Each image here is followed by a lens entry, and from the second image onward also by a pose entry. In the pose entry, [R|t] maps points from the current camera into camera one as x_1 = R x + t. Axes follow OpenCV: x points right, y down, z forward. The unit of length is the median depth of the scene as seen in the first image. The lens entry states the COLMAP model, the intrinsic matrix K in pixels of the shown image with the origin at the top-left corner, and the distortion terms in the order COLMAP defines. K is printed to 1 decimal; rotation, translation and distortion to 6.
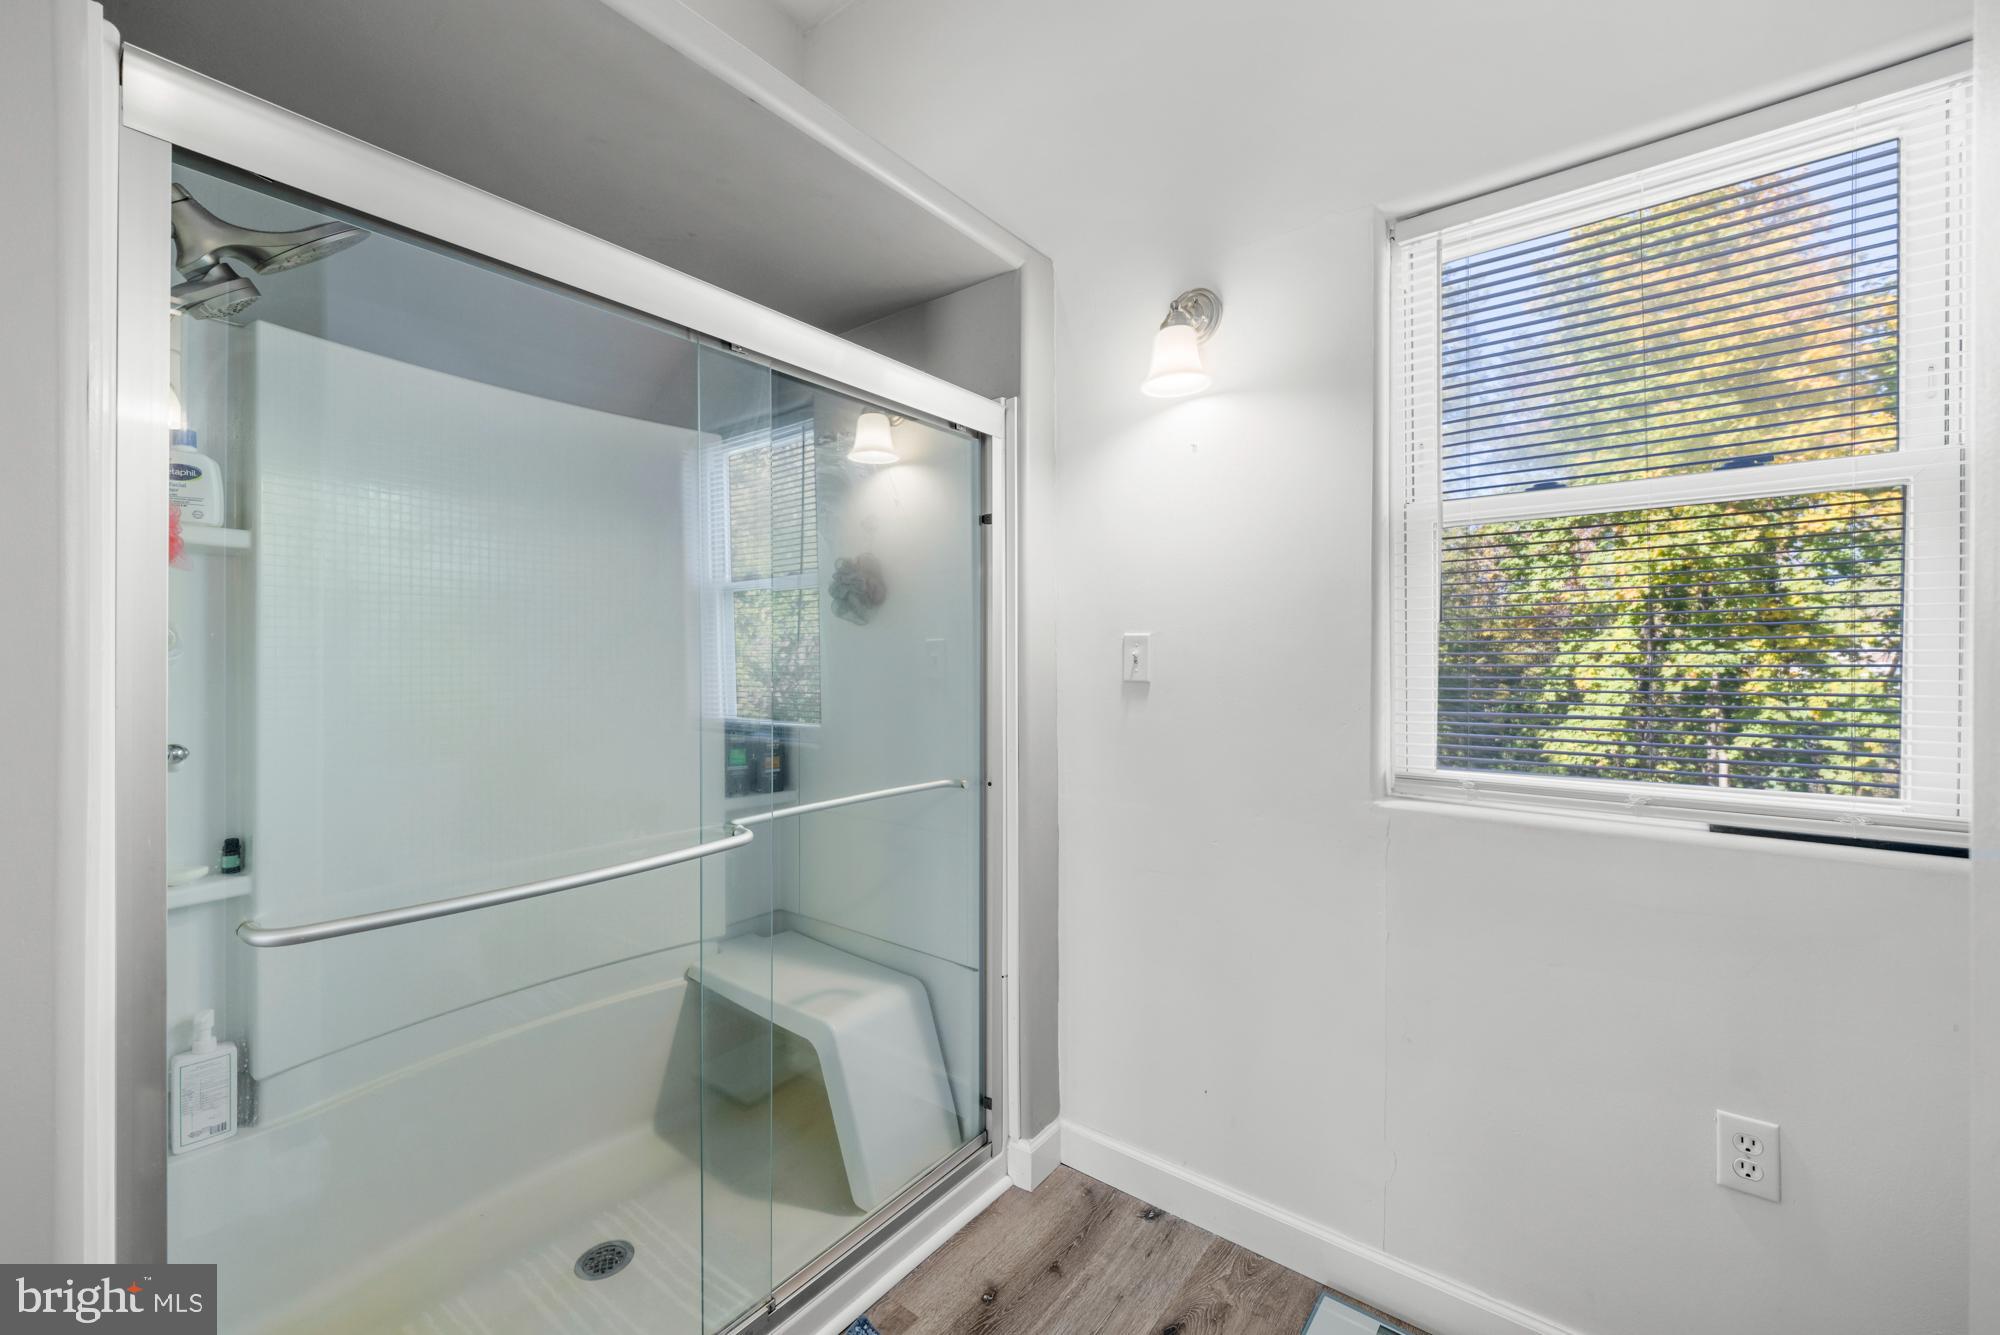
lens RADIAL K [[801.4, 0, 1004.1], [0, 801.4, 659.4], [0, 0, 1]] dist [-0.002226, -0.000610]
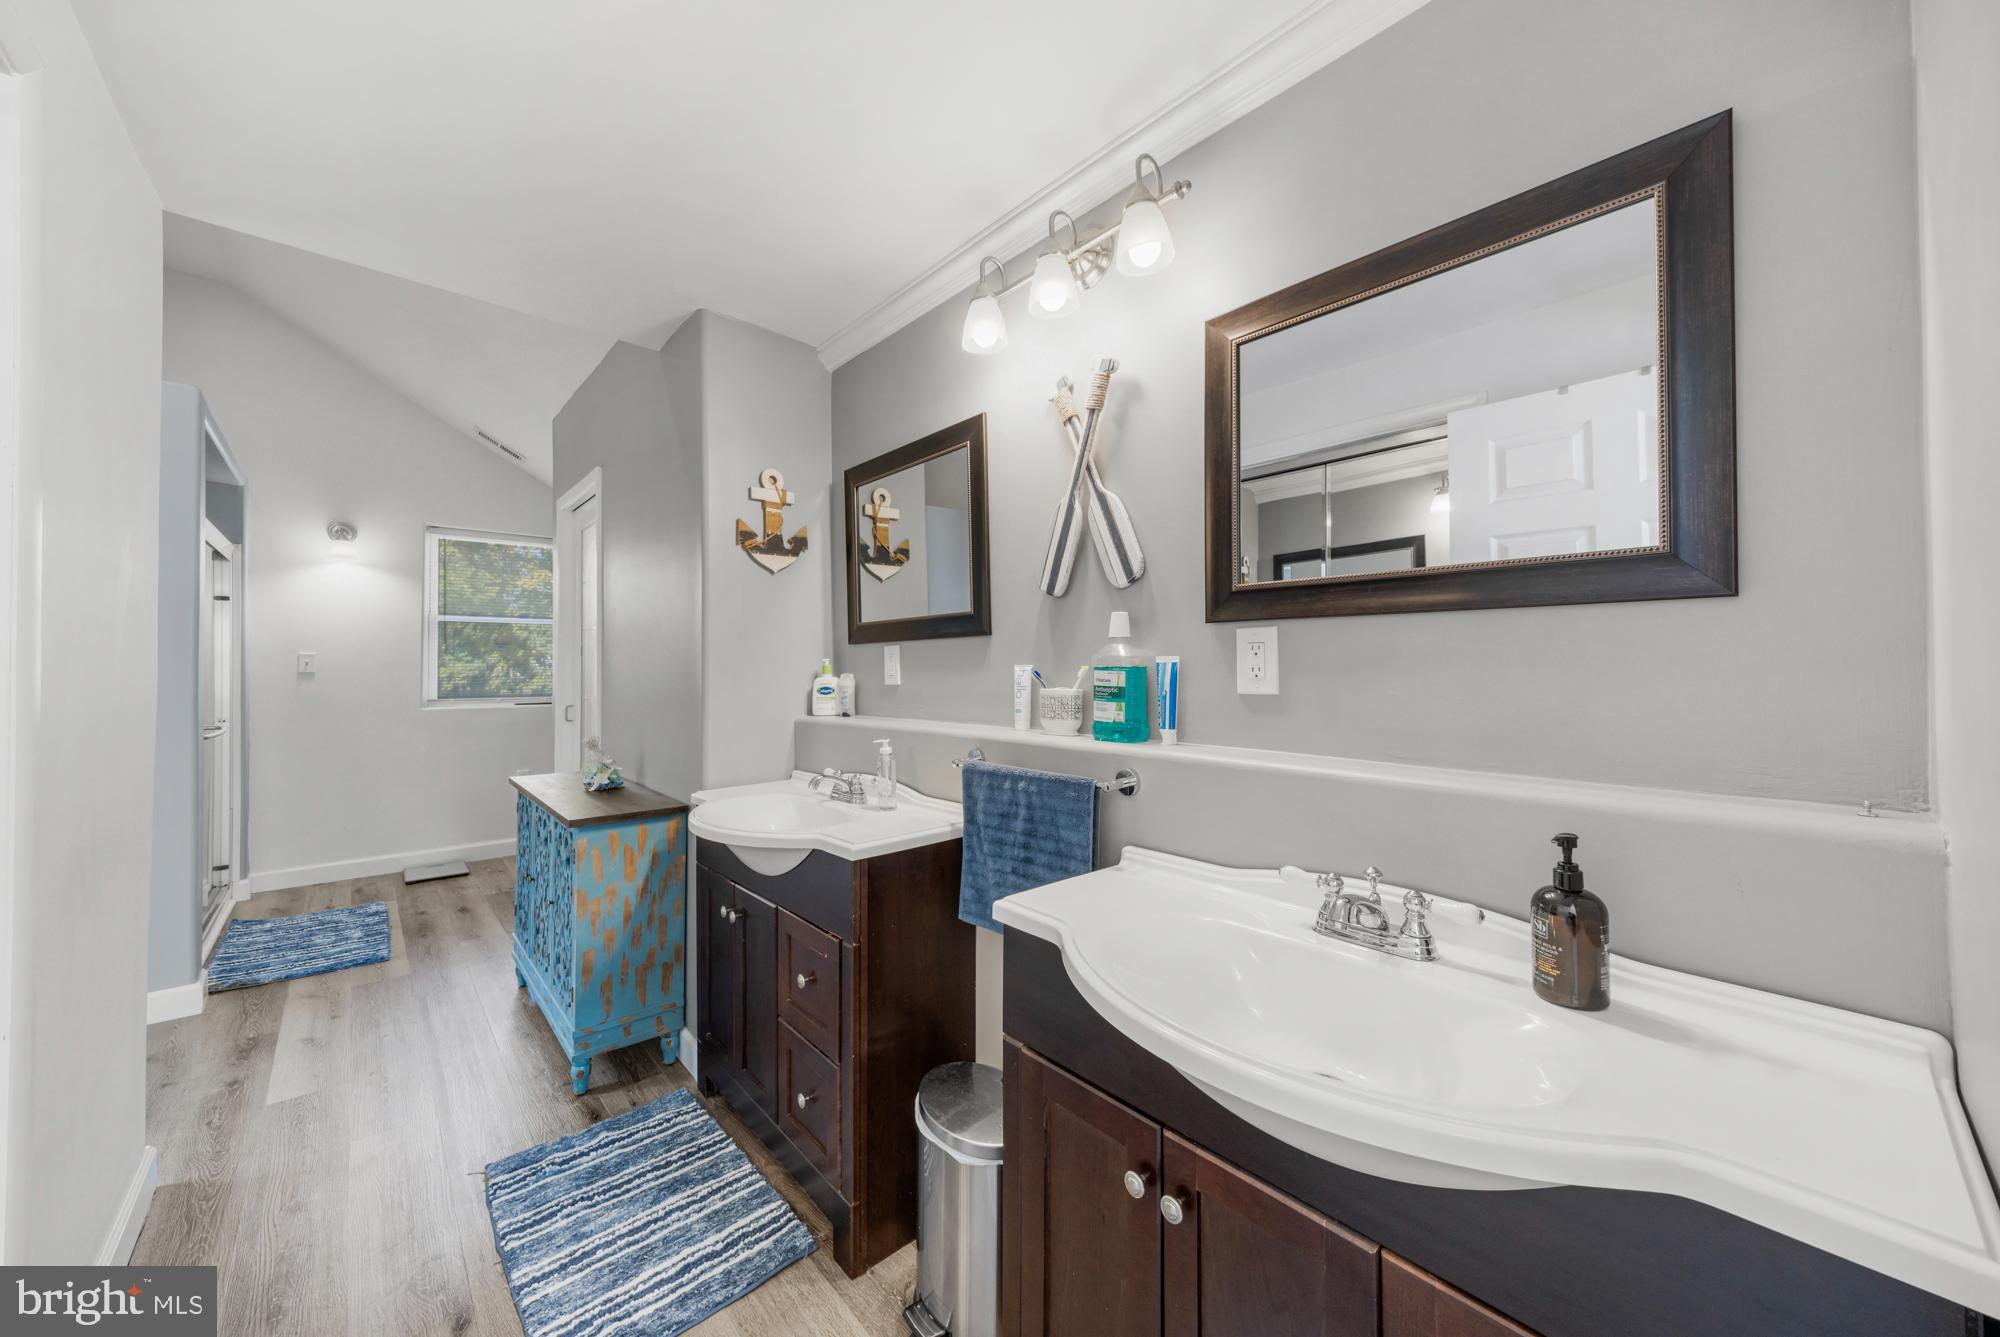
lens RADIAL K [[704.4, 0, 1004.9], [0, 704.4, 660.5], [0, 0, 1]] dist [-0.006444, -0.000069]
pose [[0.173322, 0.012255, 0.984789, -1.534990], [-0.004190, 0.999923, -0.011706, 0.006850], [-0.984856, -0.002098, 0.173360, -1.432873]]
